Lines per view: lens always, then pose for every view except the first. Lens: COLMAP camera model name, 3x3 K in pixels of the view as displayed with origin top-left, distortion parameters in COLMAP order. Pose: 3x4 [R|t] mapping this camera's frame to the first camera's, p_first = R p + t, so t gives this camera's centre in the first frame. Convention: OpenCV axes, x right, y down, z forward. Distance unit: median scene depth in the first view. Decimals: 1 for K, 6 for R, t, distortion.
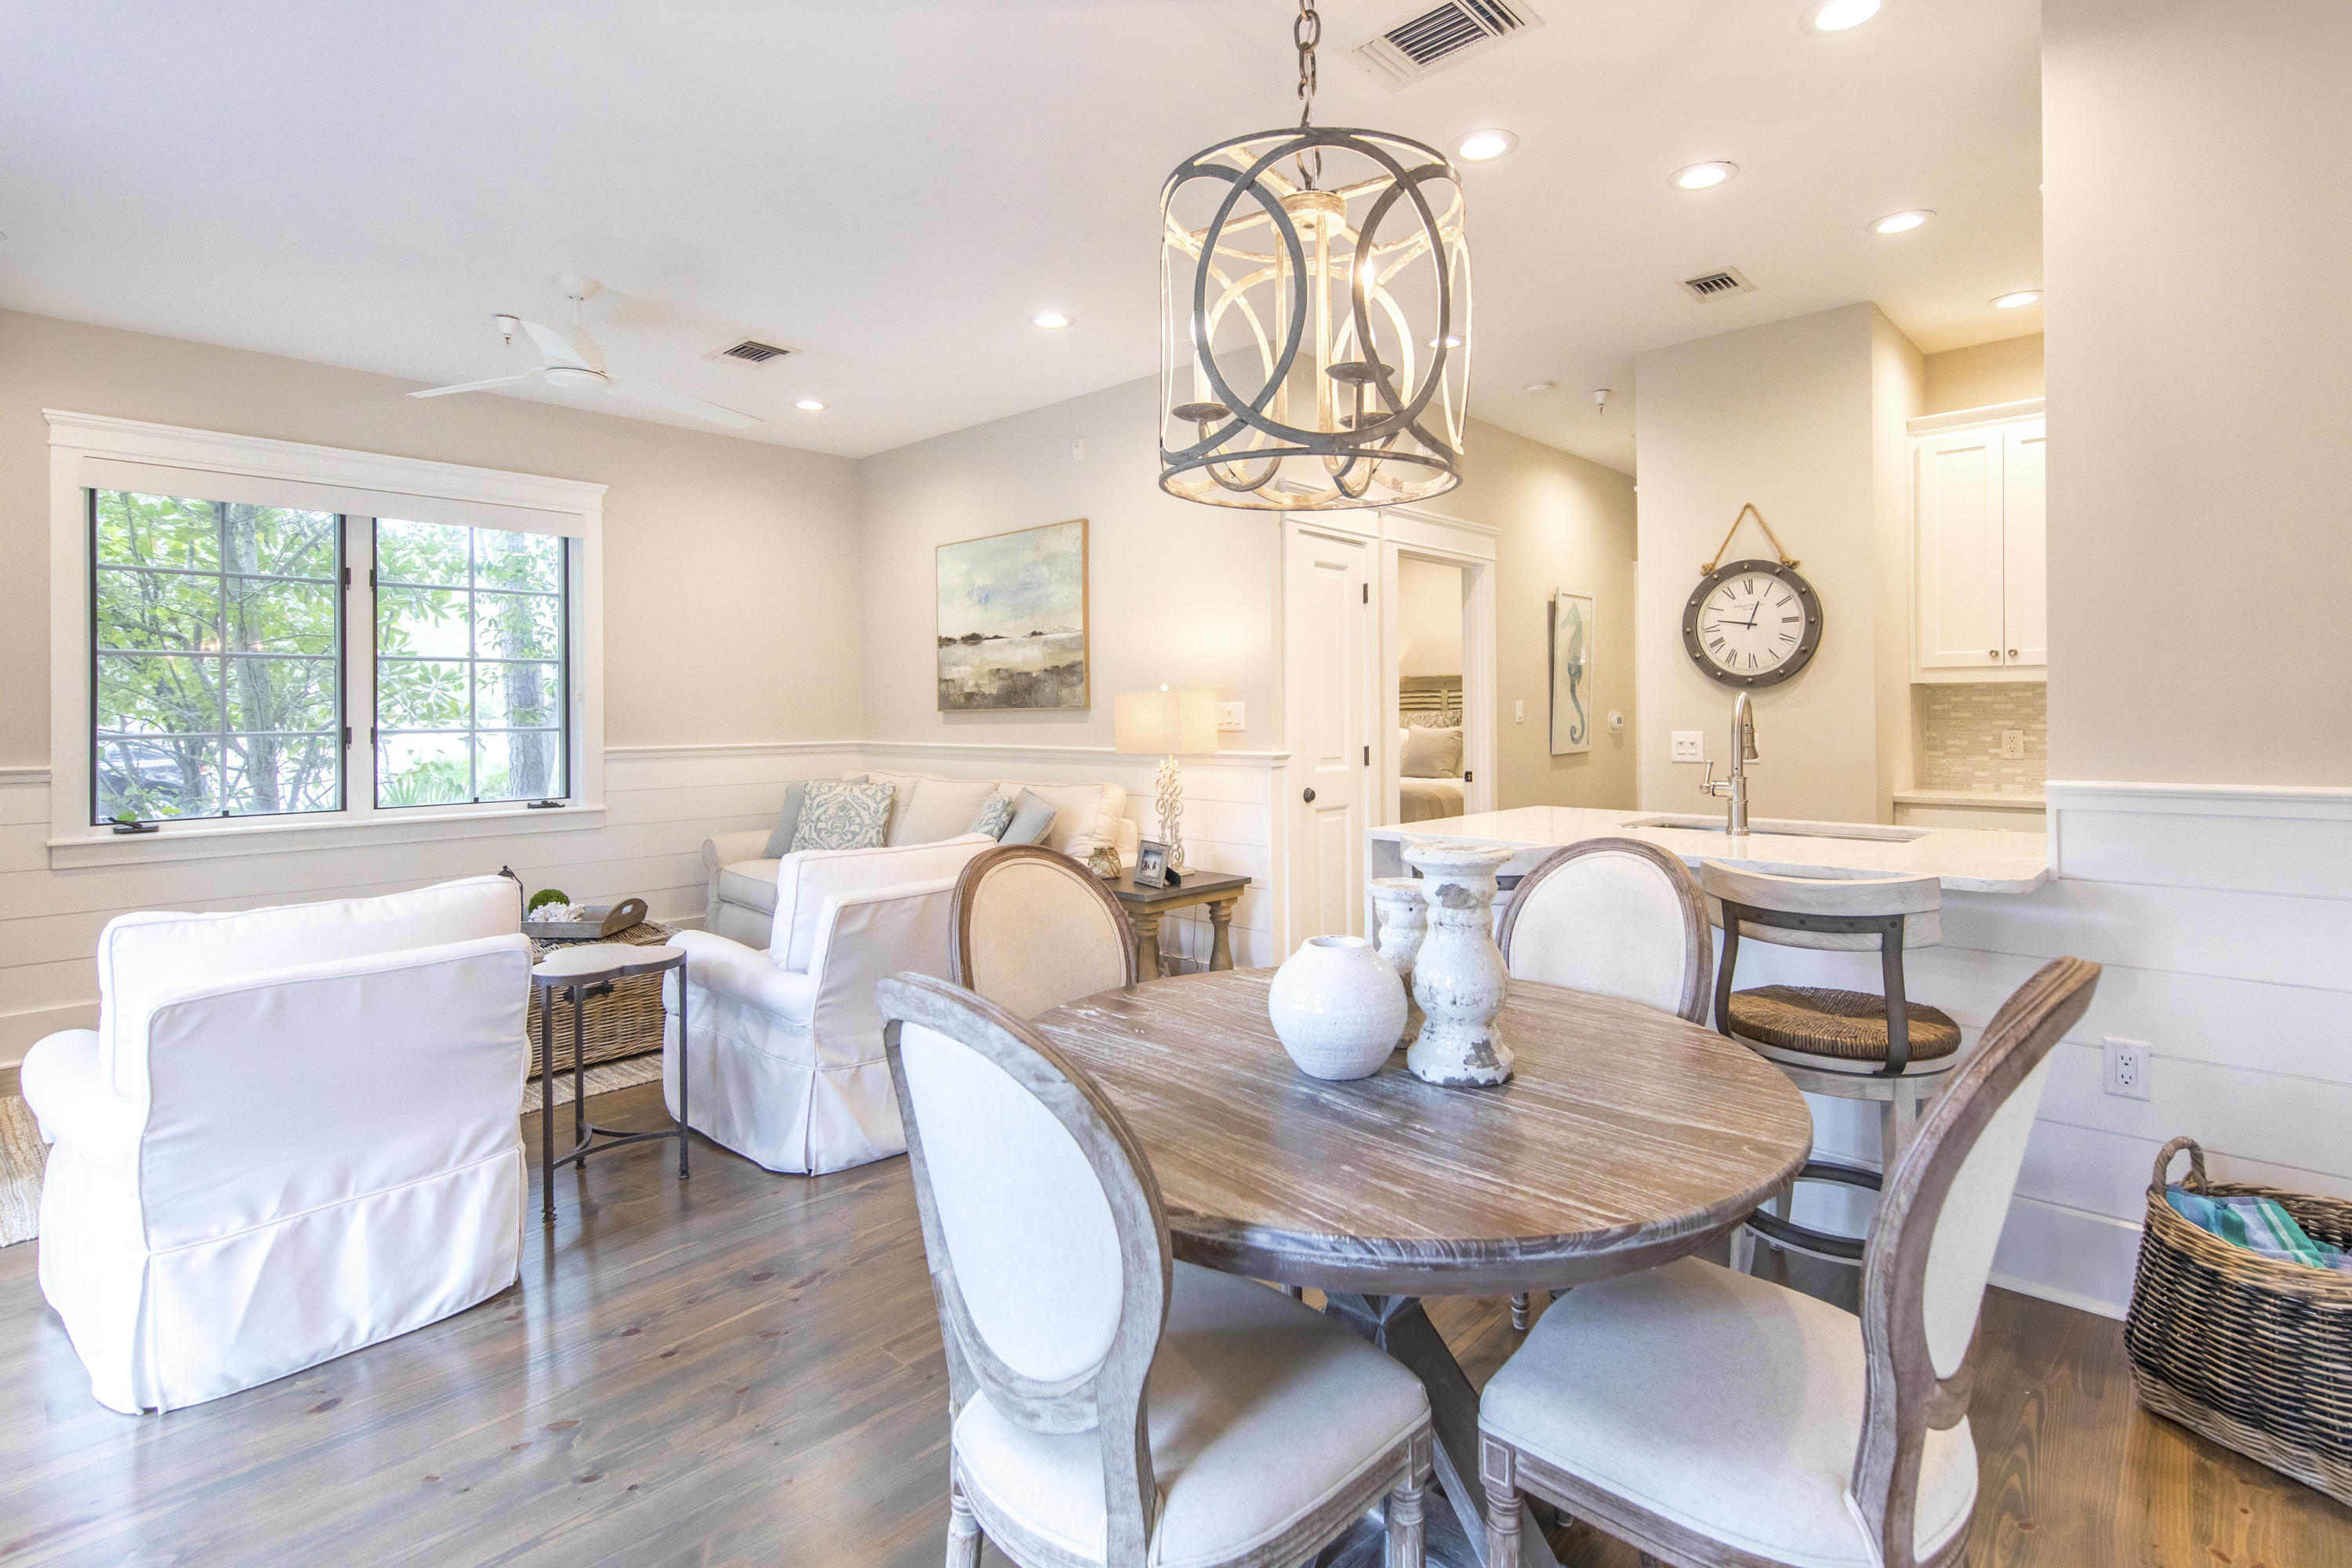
lens RADIAL K [[1116.2, 0, 1180.9], [0, 1116.2, 708.9], [0, 0, 1]] dist [0.000960, -0.000147]
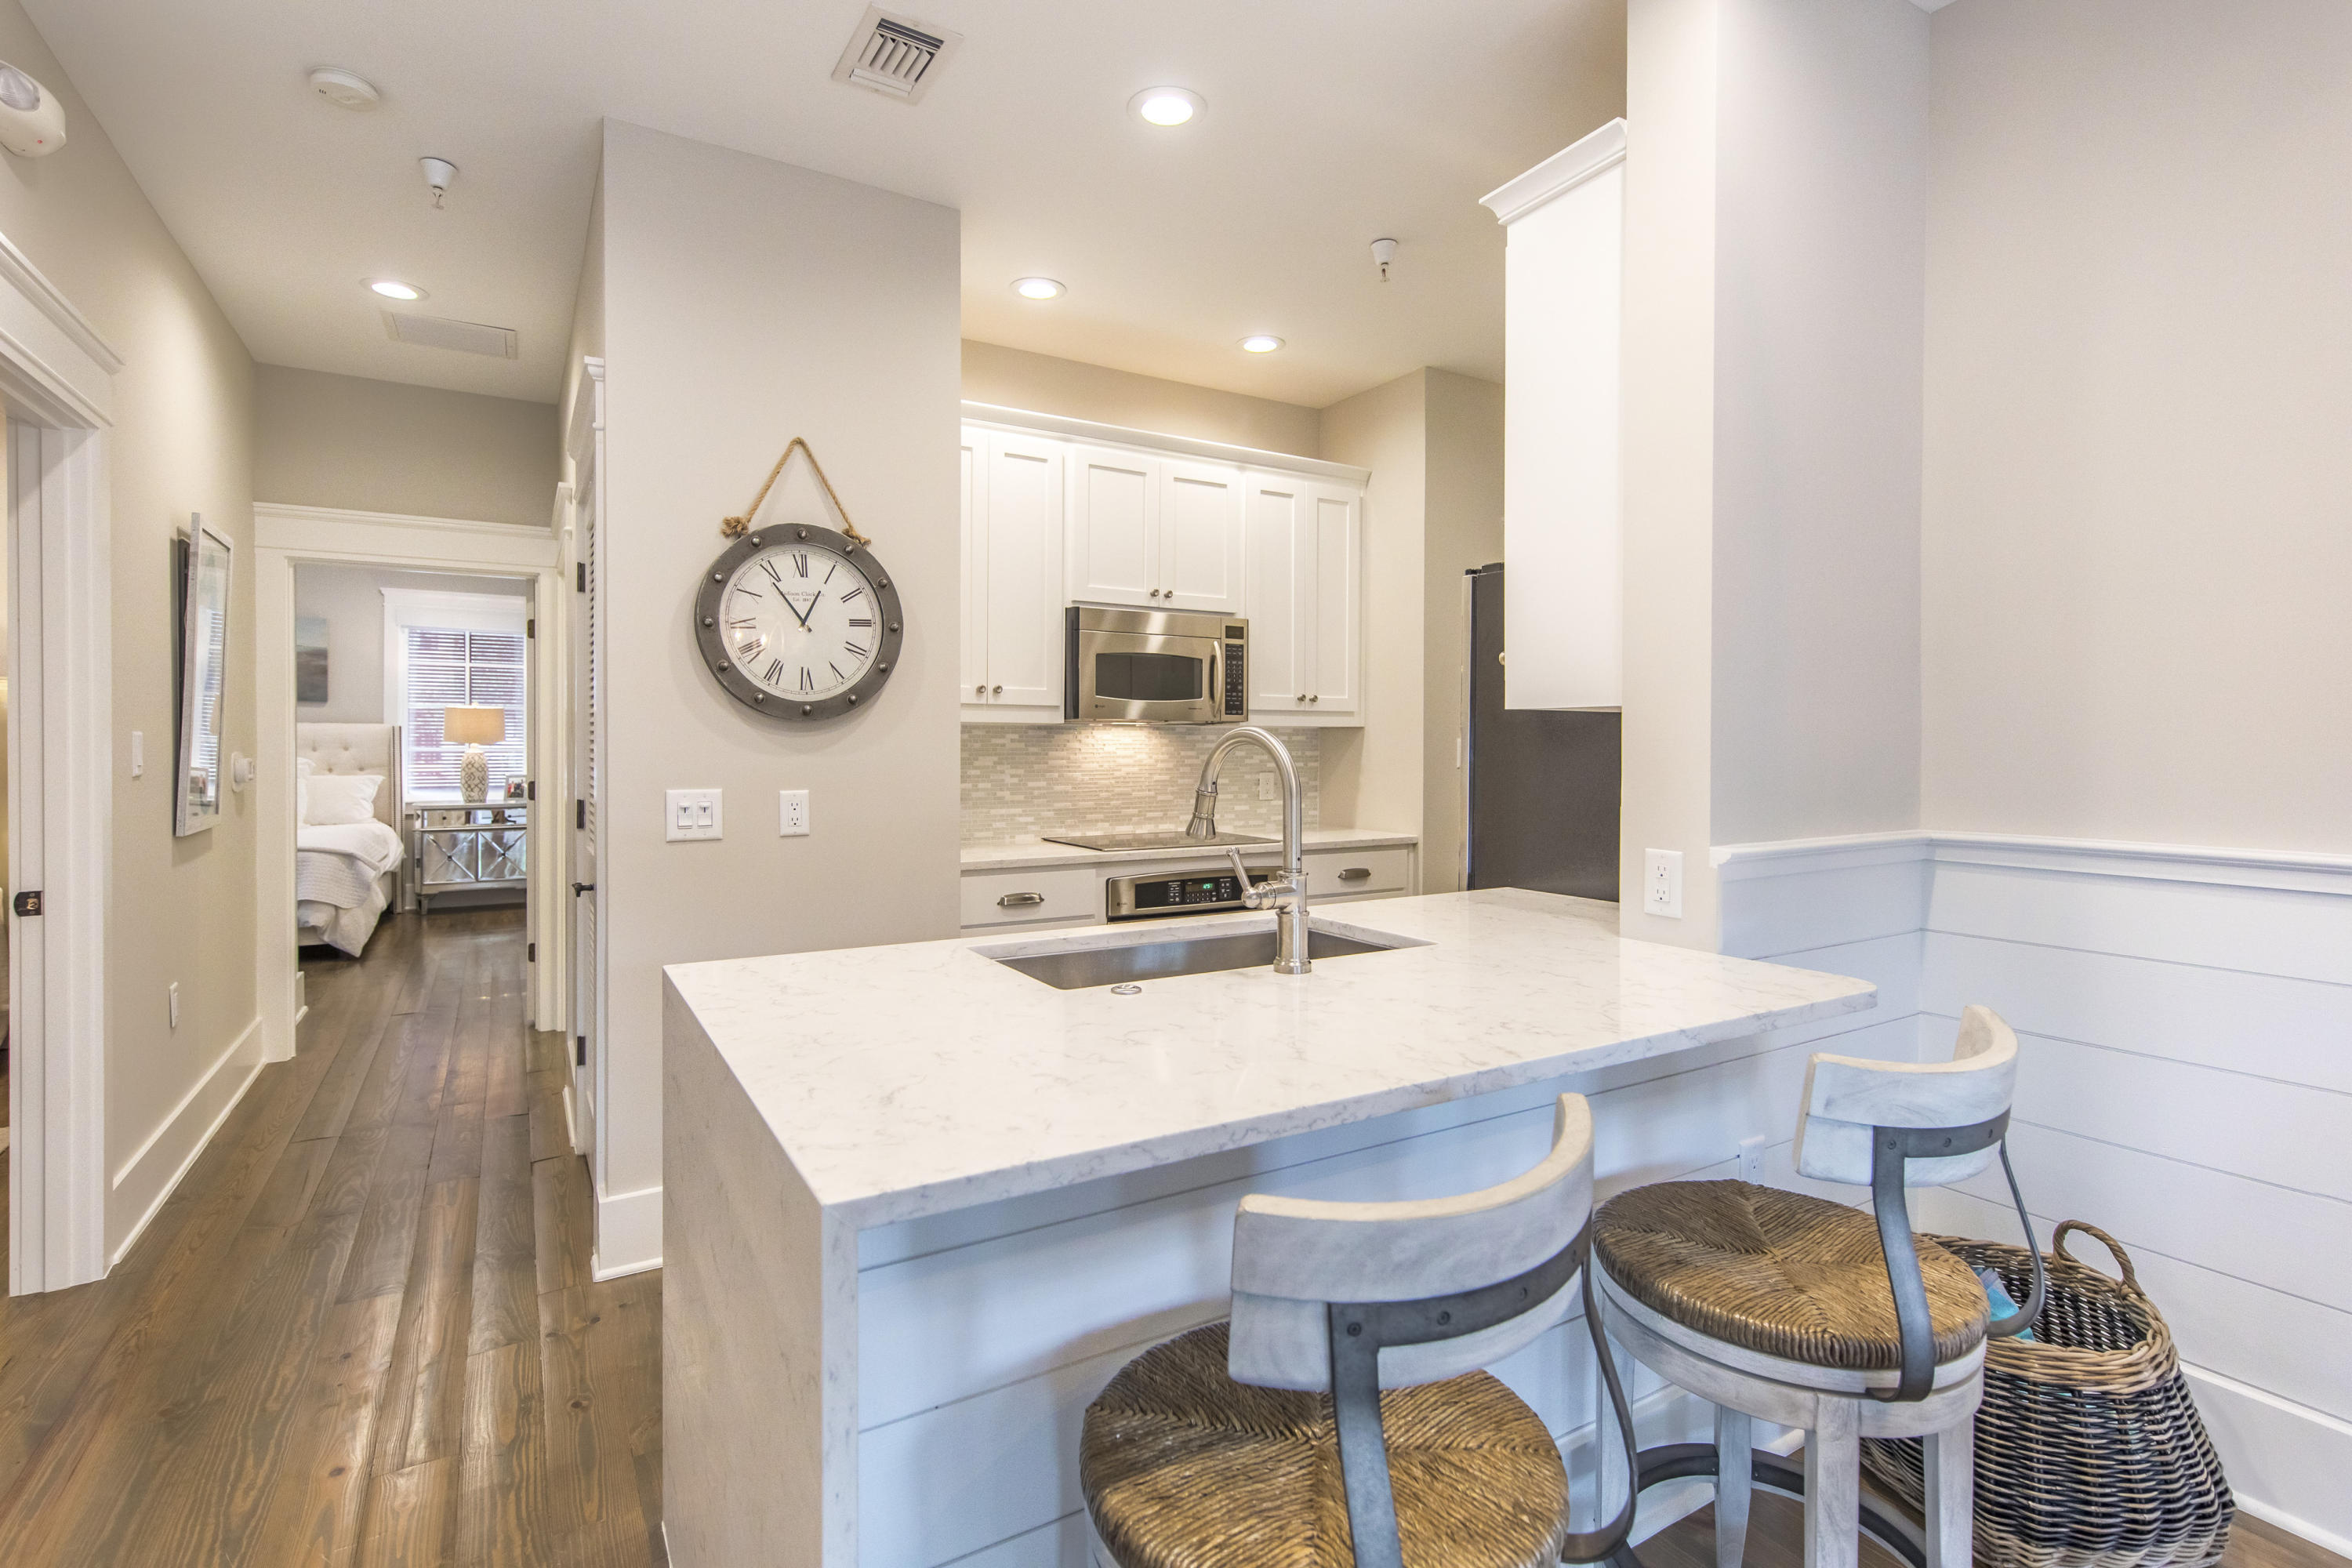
lens RADIAL K [[1093.4, 0, 1184.4], [0, 1093.4, 759.1], [0, 0, 1]] dist [0.003318, -0.000050]
pose [[0.259668, -0.003141, 0.965693, -0.044729], [-0.004998, 0.999977, 0.004596, -0.000083], [-0.965685, -0.006020, 0.259647, 0.524193]]
